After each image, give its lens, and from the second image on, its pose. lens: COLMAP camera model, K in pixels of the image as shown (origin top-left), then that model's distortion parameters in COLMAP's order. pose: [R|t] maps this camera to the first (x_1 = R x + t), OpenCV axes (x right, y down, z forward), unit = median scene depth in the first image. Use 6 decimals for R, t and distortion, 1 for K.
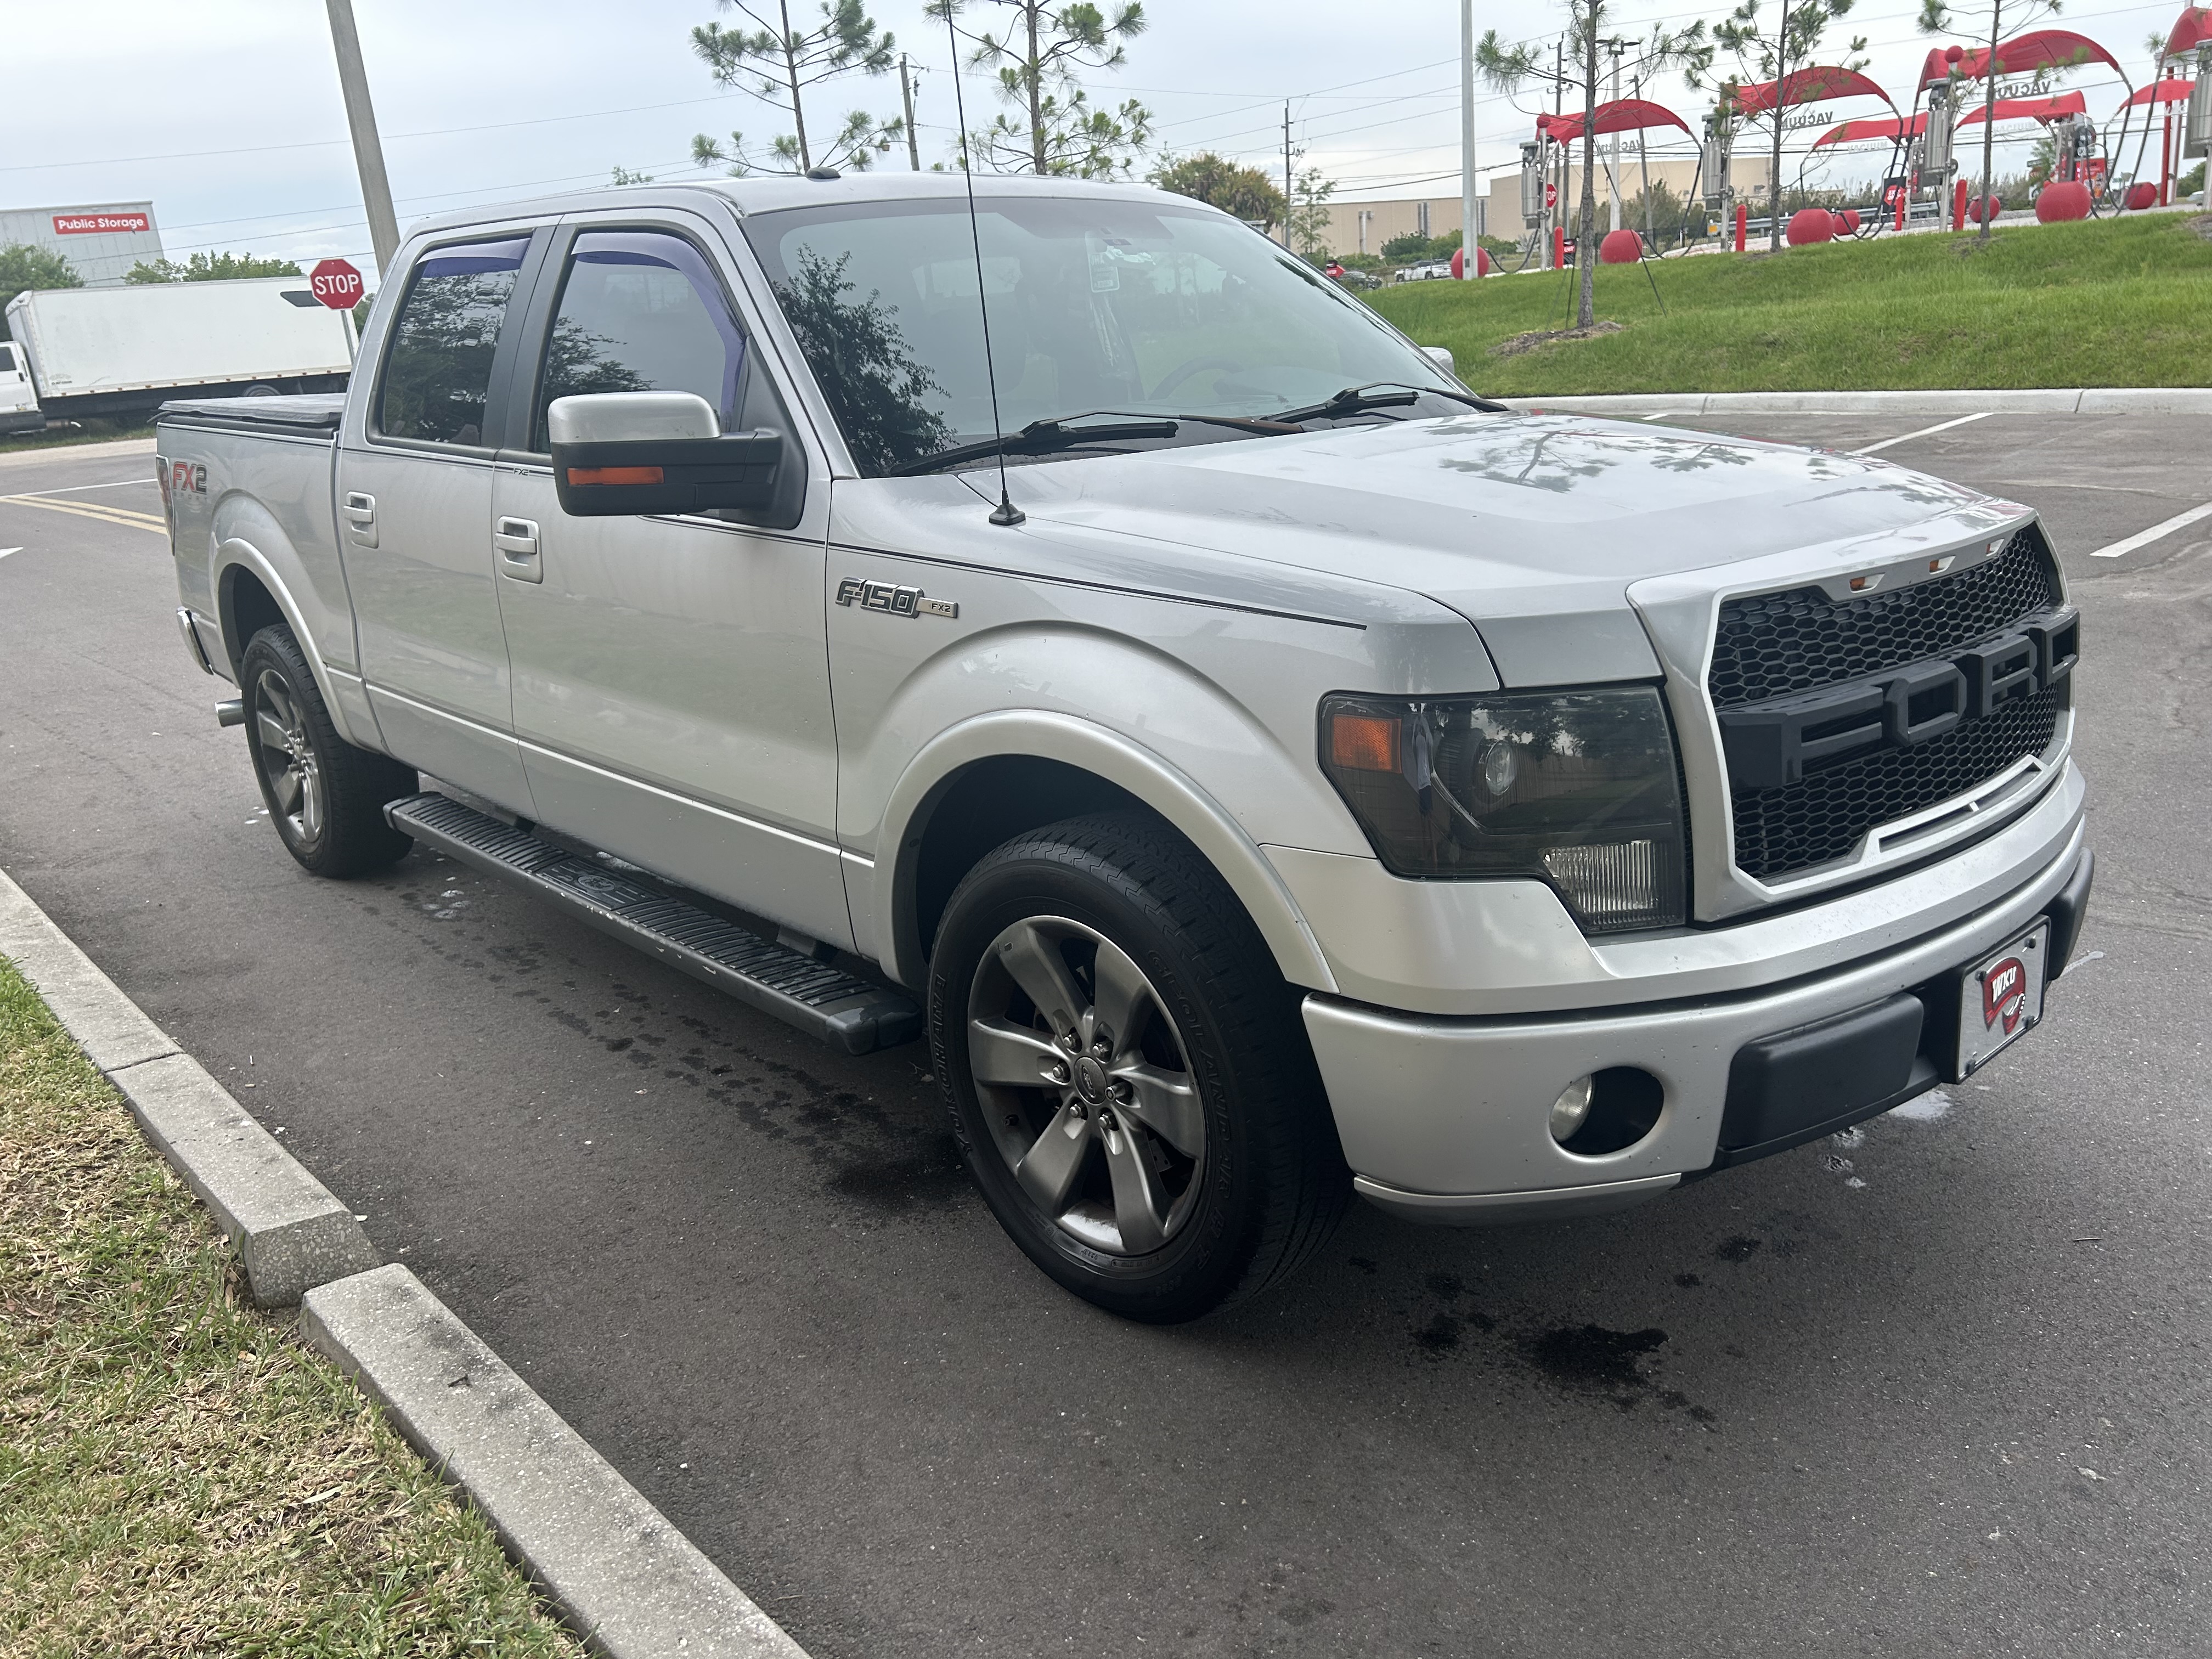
lens RADIAL K [[1644.9, 0, 1106.0], [0, 1644.9, 829.5], [0, 0, 1]] dist [0.005708, -0.008666]
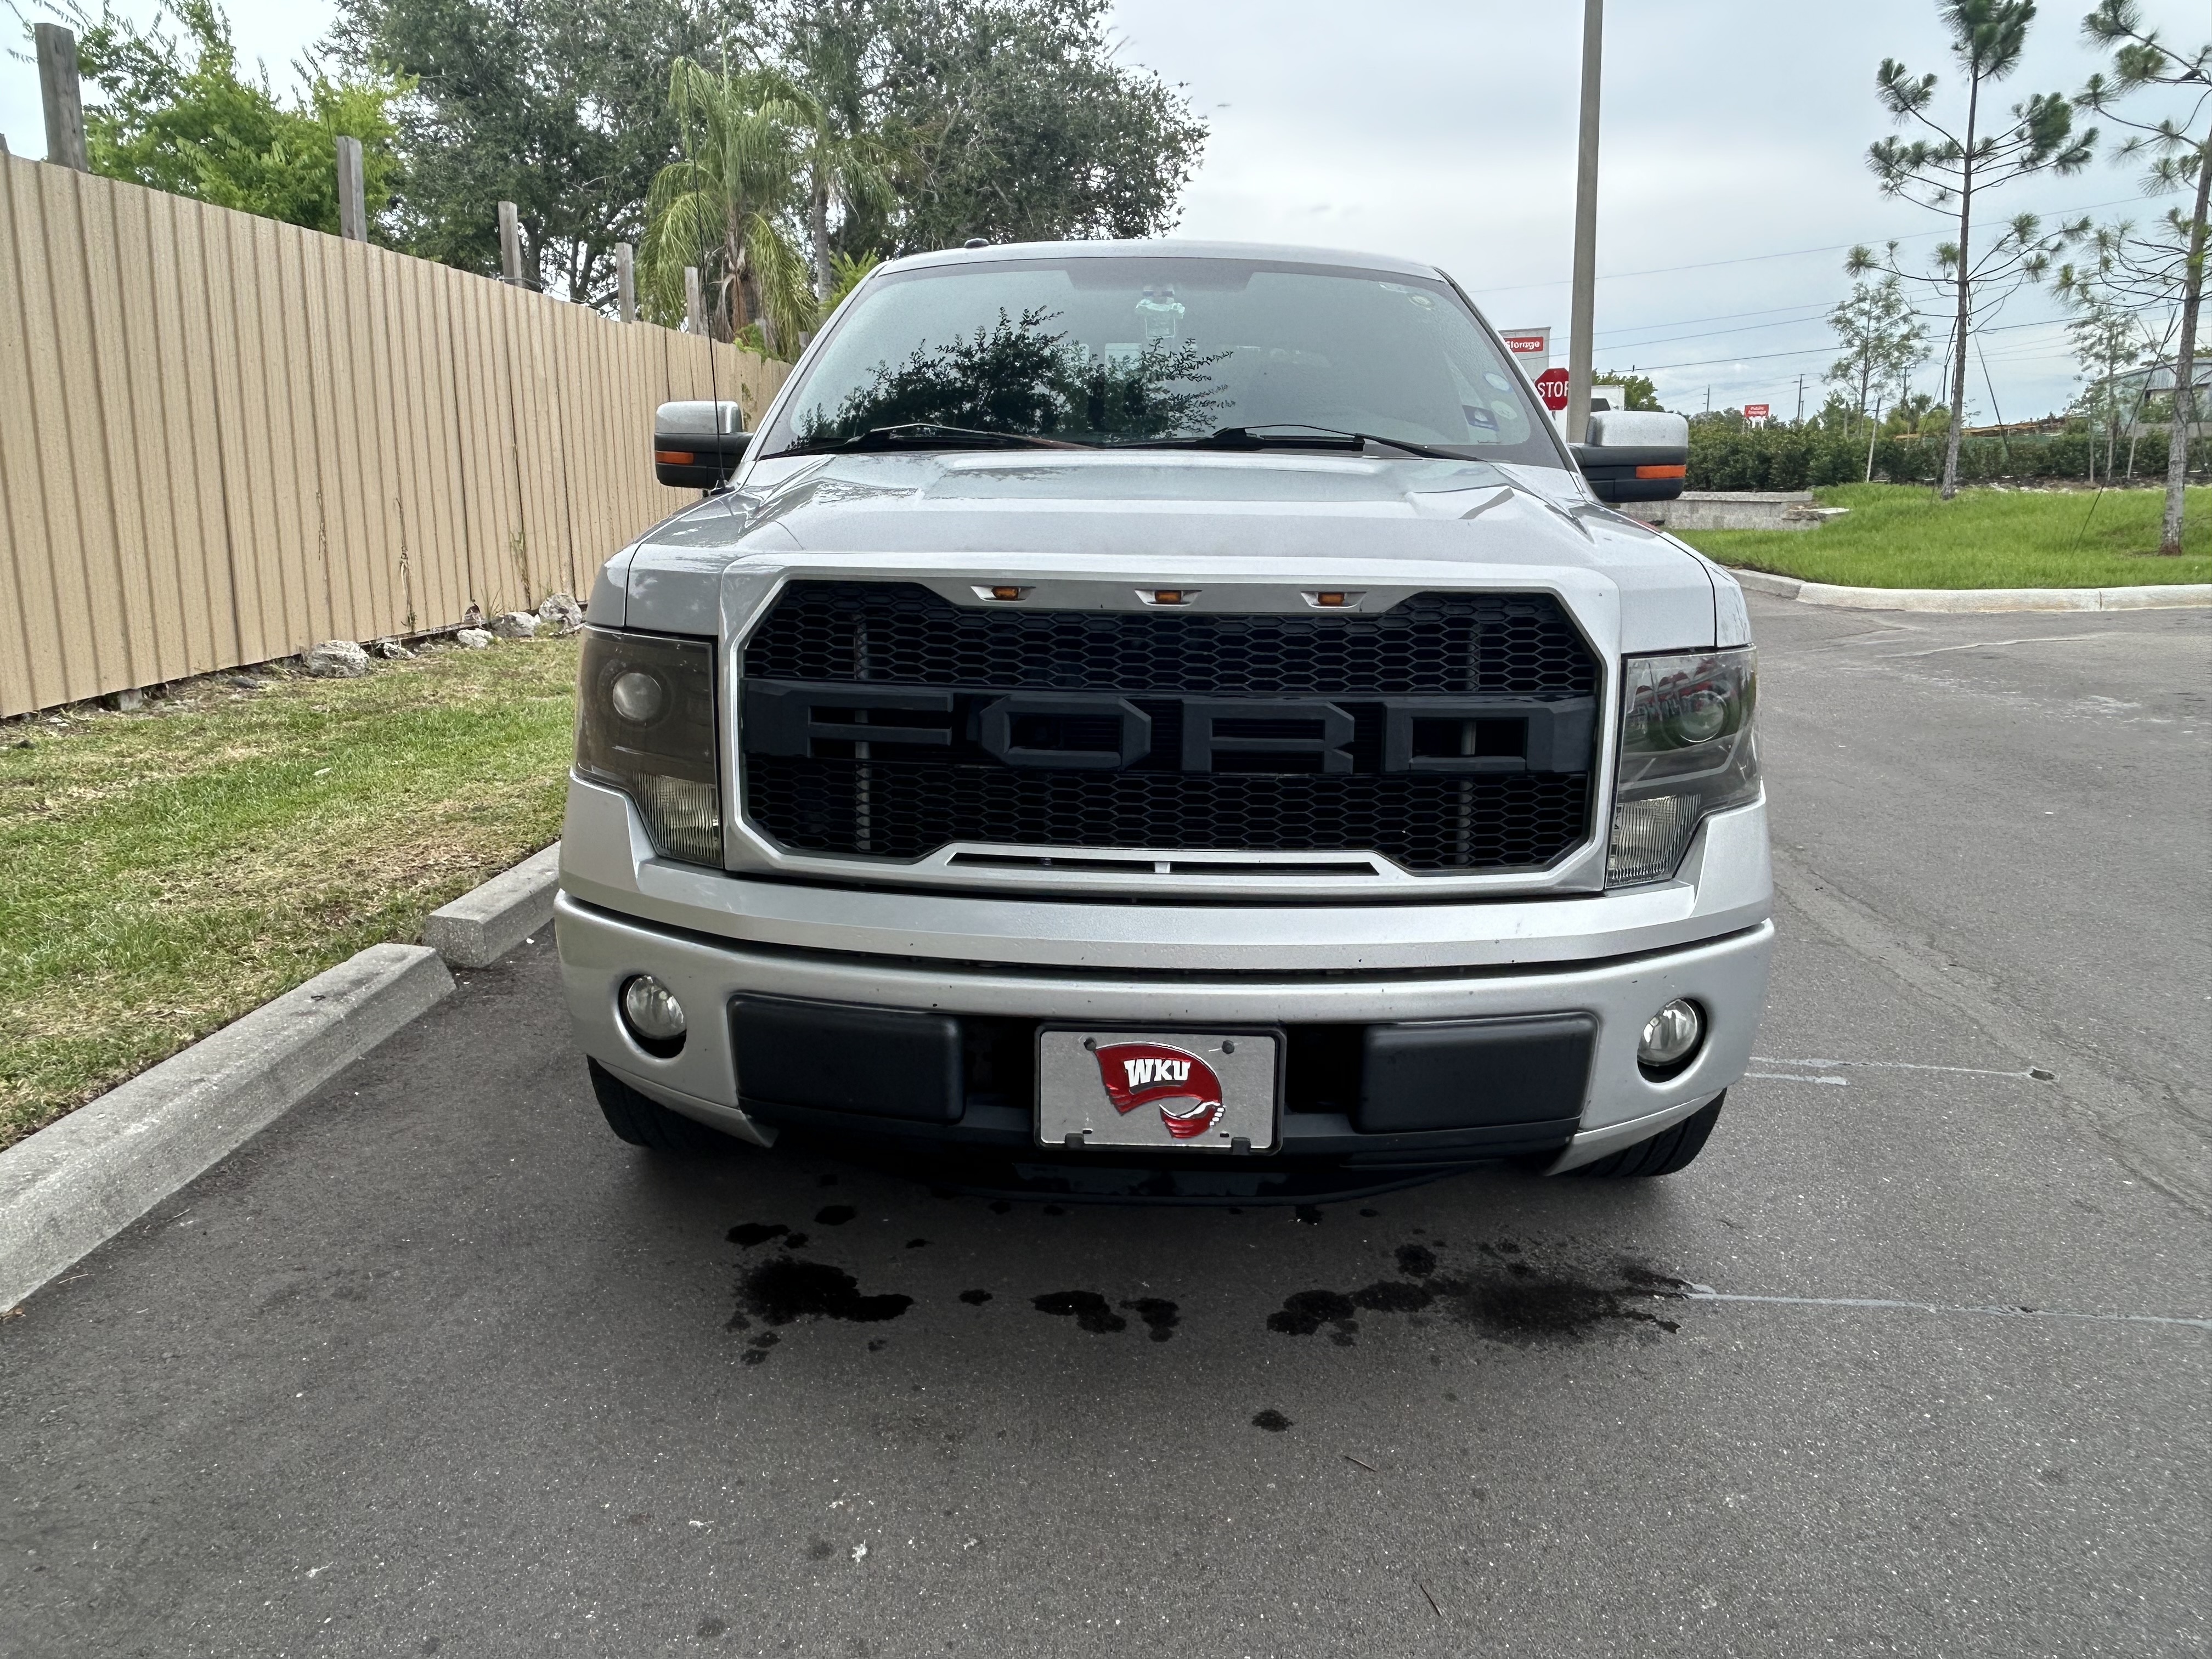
lens RADIAL K [[1532.6, 0, 1106.0], [0, 1532.6, 829.5], [0, 0, 1]] dist [-0.021712, 0.003741]
pose [[0.717575, 0.201646, -0.666652, 0.120946], [-0.231106, 0.971878, 0.045209, -0.007333], [0.657021, 0.121626, 0.743997, 0.041906]]
